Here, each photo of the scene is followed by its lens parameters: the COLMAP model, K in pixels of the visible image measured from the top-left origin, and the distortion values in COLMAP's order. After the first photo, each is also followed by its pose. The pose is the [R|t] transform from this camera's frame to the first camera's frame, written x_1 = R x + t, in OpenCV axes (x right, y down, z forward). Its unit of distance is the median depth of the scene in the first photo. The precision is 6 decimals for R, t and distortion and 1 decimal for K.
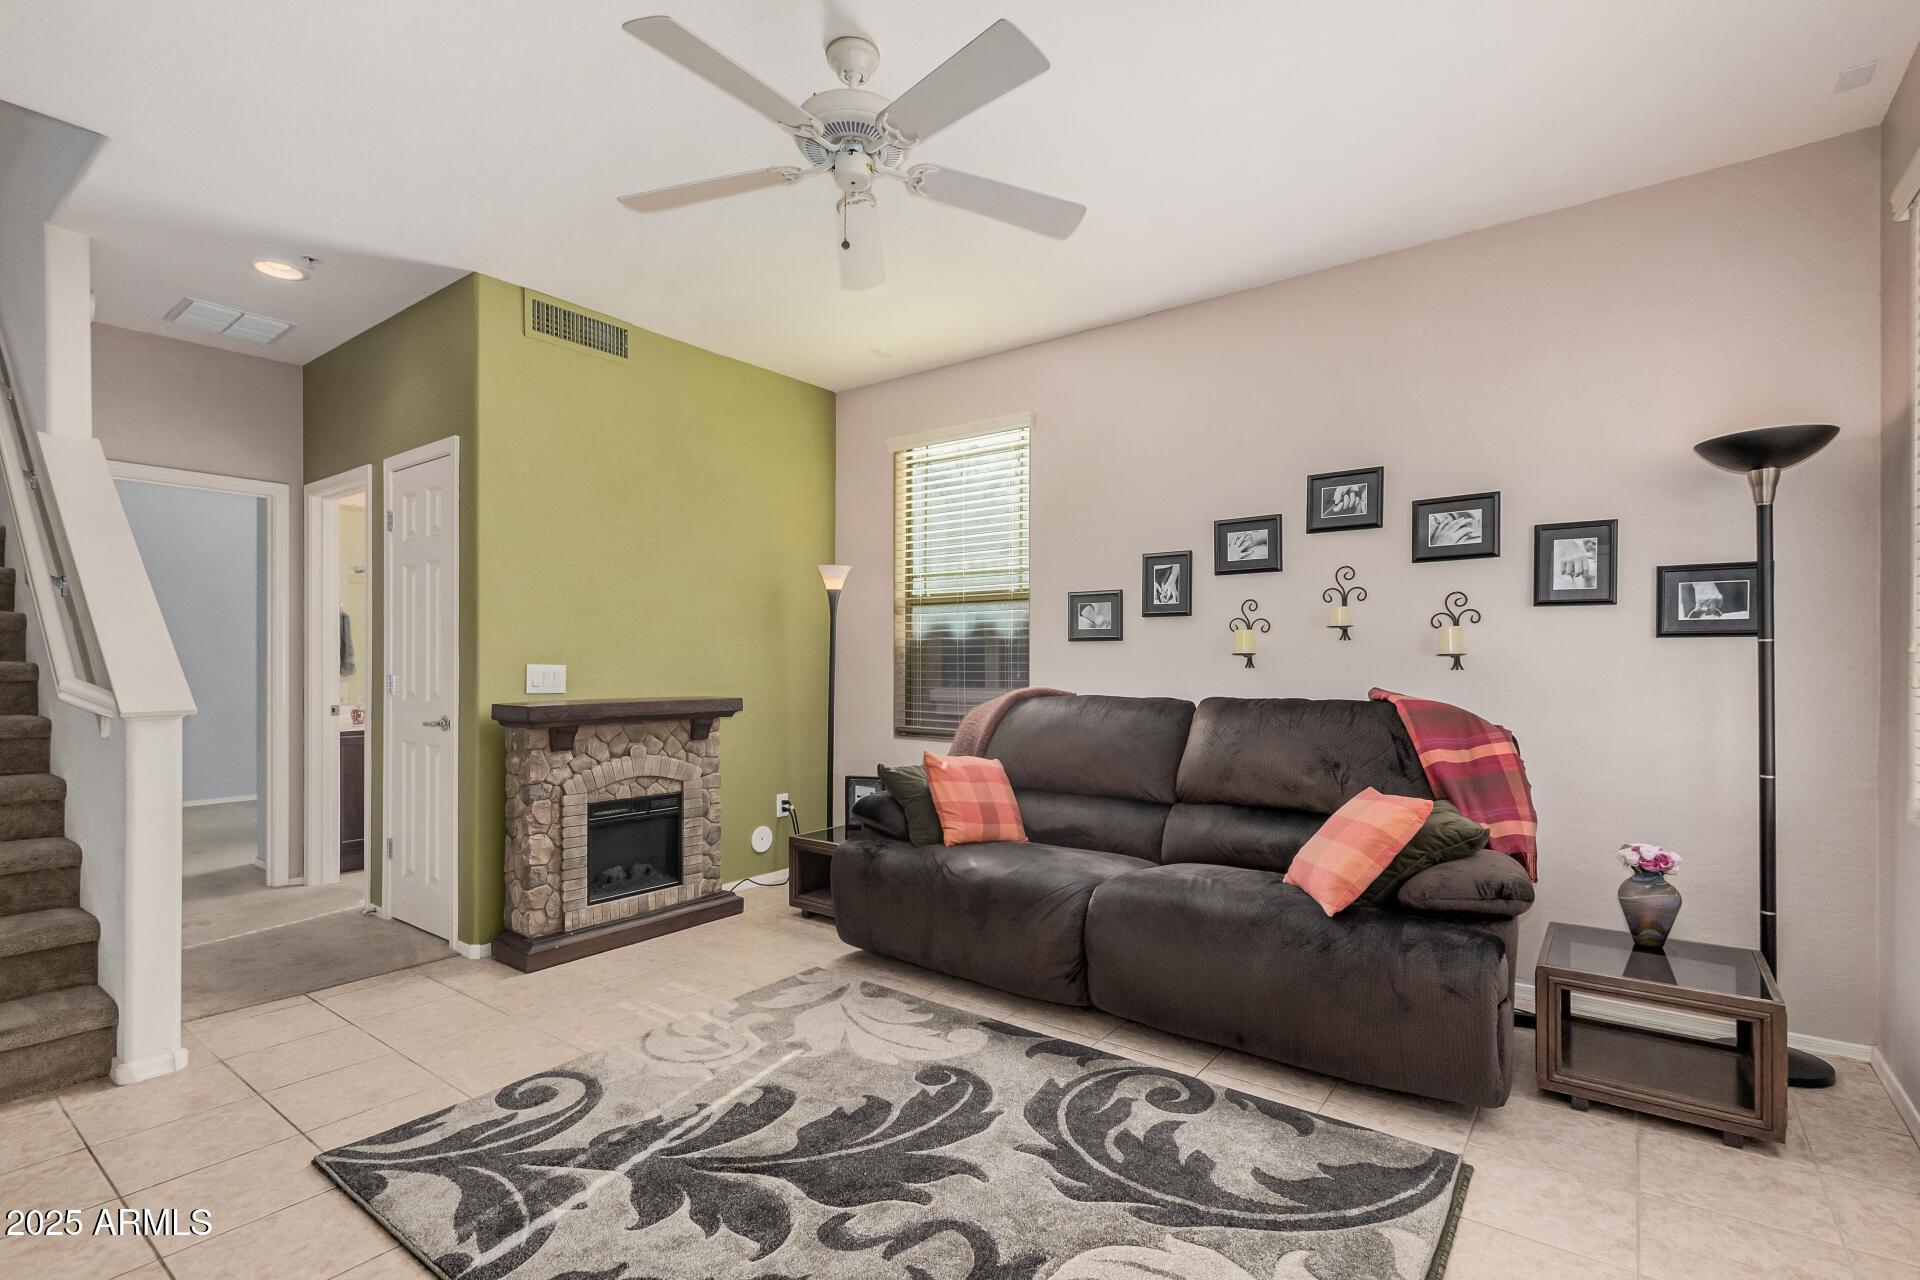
lens RADIAL K [[891.4, 0, 940.7], [0, 891.4, 674.6], [0, 0, 1]] dist [-0.000459, -0.000102]
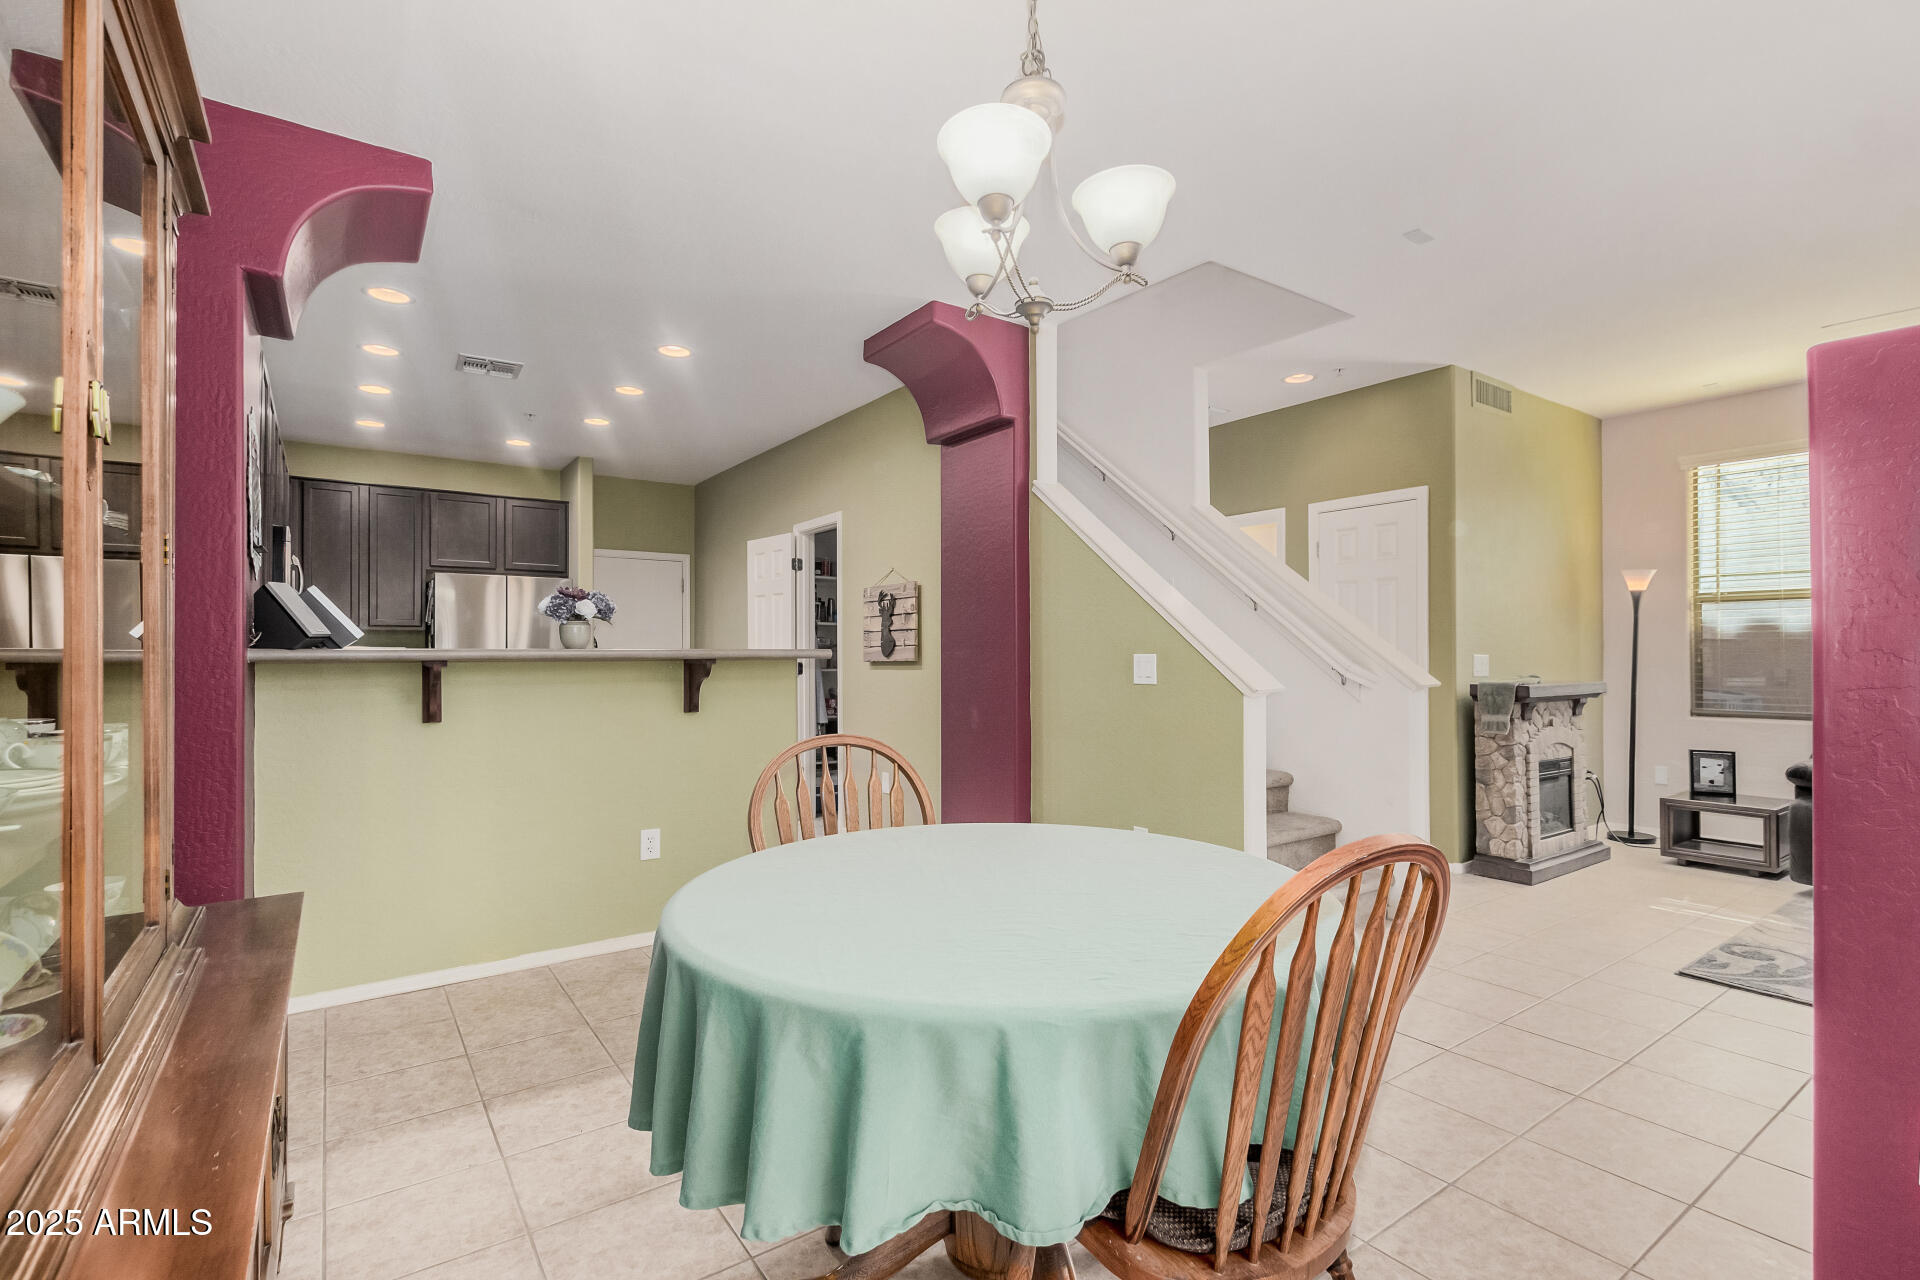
lens RADIAL K [[891.4, 0, 961.6], [0, 891.4, 638.7], [0, 0, 1]] dist [-0.000459, -0.000102]
pose [[0.955119, -0.004484, -0.296189, -0.636502], [-0.003639, 0.999632, -0.026867, 0.002285], [0.296201, 0.026739, 0.954751, -0.390367]]
